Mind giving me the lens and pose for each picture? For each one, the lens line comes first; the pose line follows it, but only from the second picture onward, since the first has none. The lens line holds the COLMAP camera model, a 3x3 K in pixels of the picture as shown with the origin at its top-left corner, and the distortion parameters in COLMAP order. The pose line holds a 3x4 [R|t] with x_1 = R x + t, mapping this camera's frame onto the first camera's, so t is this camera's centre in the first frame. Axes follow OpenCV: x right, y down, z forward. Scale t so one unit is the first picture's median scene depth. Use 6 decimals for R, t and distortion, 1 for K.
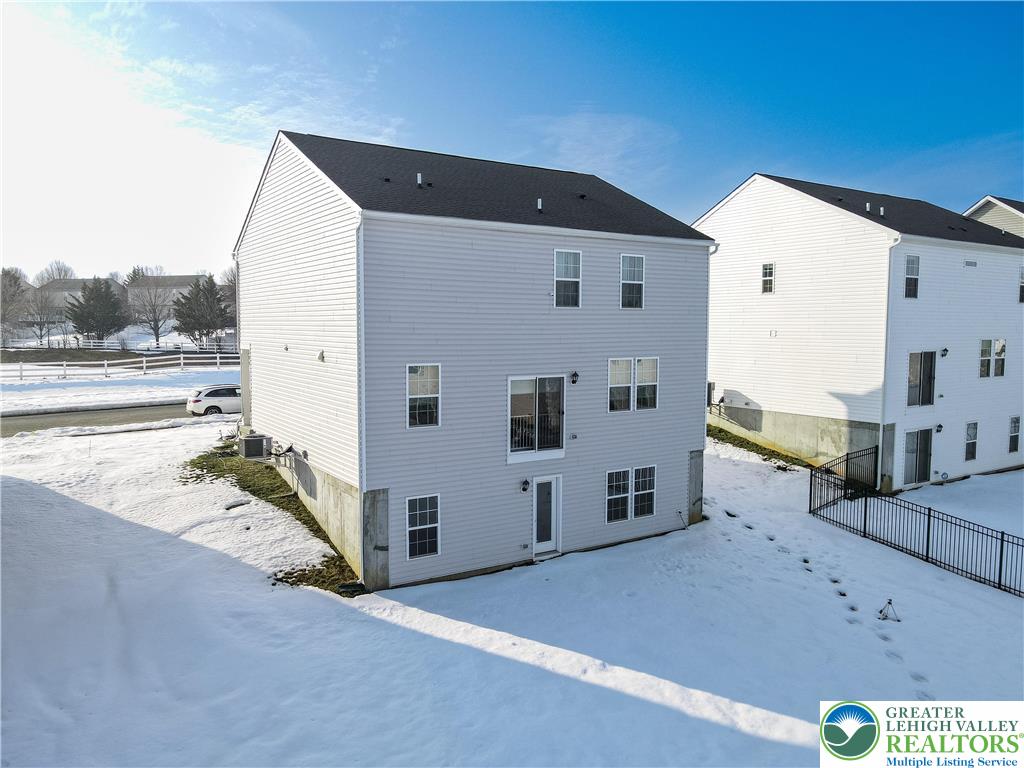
lens RADIAL K [[745.4, 0, 503.8], [0, 745.4, 384.5], [0, 0, 1]] dist [0.006250, 0.023476]
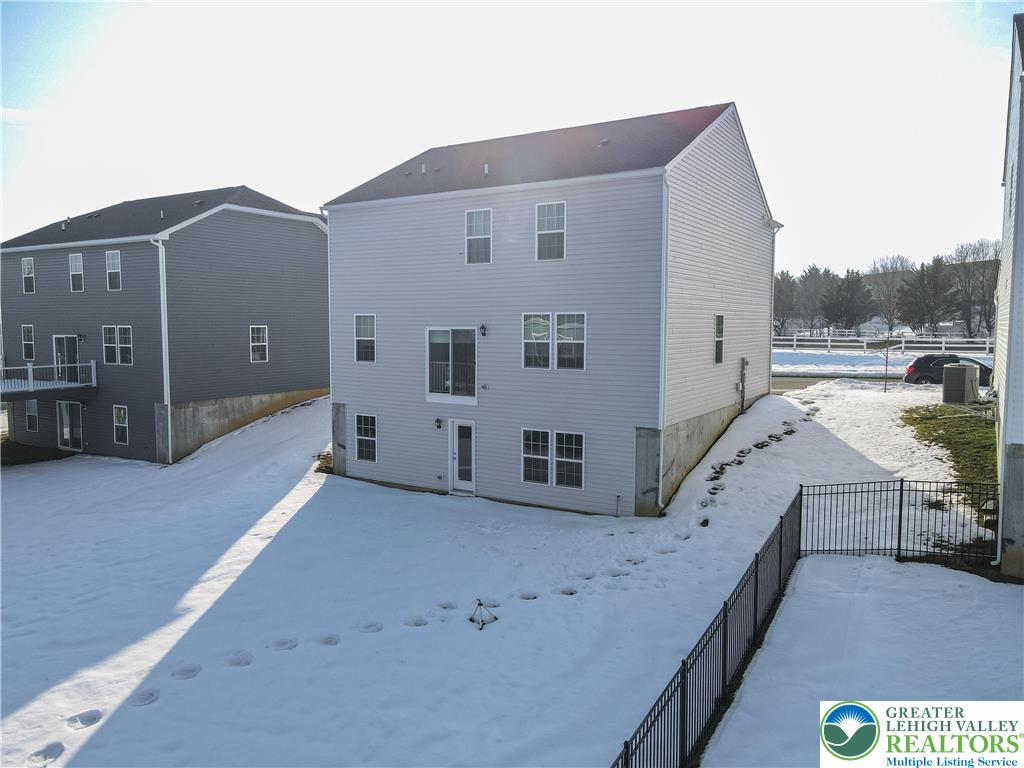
lens RADIAL K [[745.4, 0, 505.0], [0, 745.4, 384.2], [0, 0, 1]] dist [0.006250, 0.023476]
pose [[0.430994, 0.070190, -0.899621, 1.062898], [-0.071586, 0.996487, 0.043452, 0.018582], [0.899511, 0.045673, 0.434505, 0.578908]]
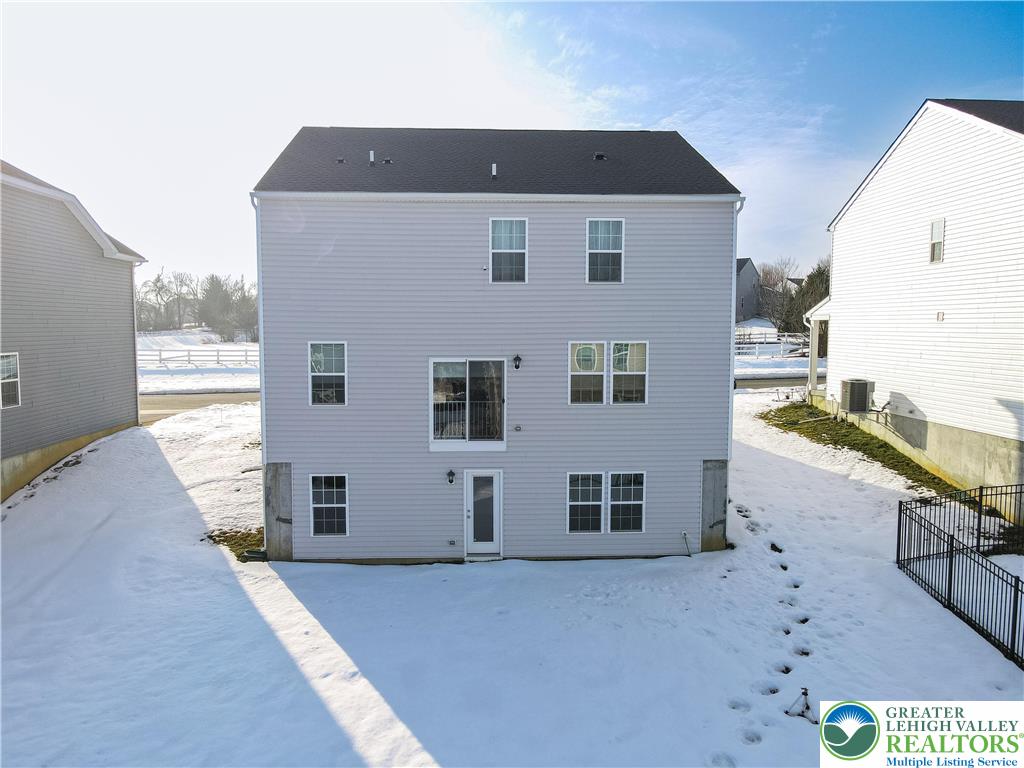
lens RADIAL K [[745.4, 0, 505.5], [0, 745.4, 382.3], [0, 0, 1]] dist [0.006250, 0.023476]
pose [[0.865635, 0.035790, -0.499395, 0.529424], [-0.037280, 0.999280, 0.006994, 0.009468], [0.499286, 0.012564, 0.866346, 0.226978]]
